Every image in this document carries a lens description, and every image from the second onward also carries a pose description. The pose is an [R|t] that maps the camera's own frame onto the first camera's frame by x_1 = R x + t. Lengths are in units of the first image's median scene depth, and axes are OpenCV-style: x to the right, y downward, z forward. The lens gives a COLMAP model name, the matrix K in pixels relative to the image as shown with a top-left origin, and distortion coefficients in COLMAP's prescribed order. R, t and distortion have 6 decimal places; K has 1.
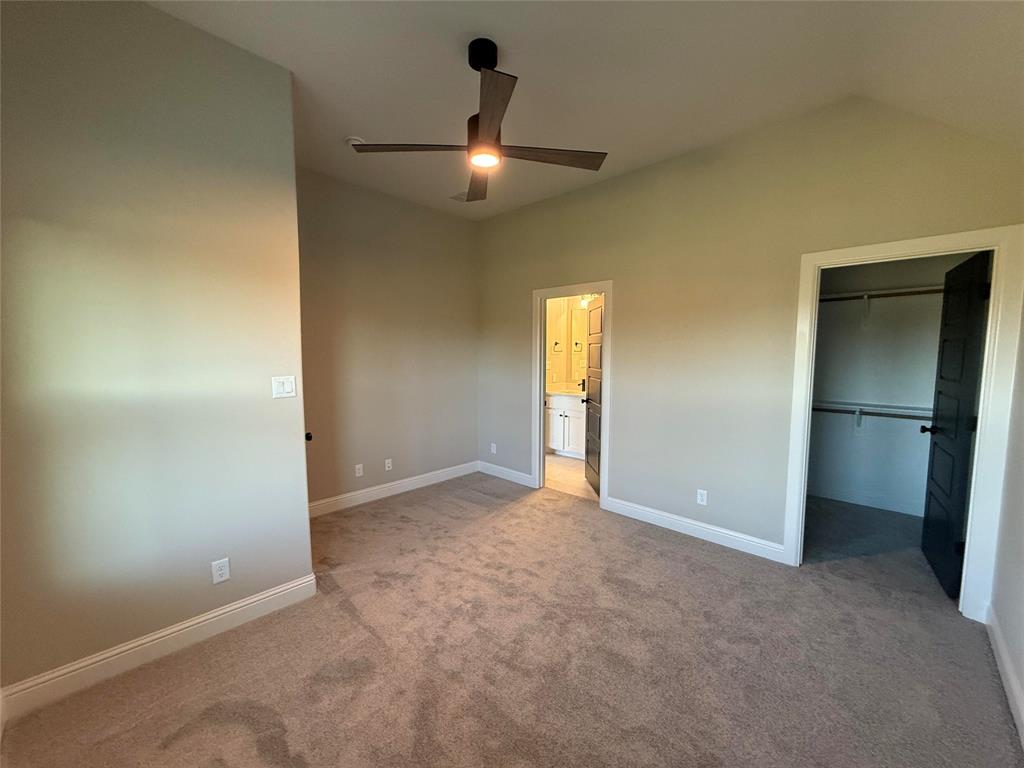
lens RADIAL K [[408.4, 0, 509.1], [0, 408.4, 386.0], [0, 0, 1]] dist [-0.000311, -0.000063]
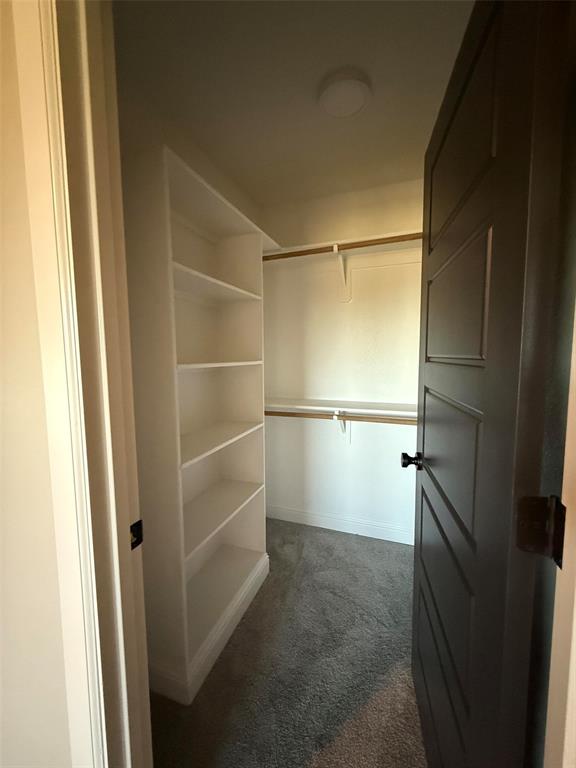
lens RADIAL K [[306.3, 0, 288.0], [0, 306.3, 384.0], [0, 0, 1]] dist [-0.000311, -0.000063]
pose [[0.914243, -0.055437, 0.401355, 0.586337], [0.051189, 0.998462, 0.021310, -0.006030], [-0.401919, 0.001062, 0.915675, 0.566629]]
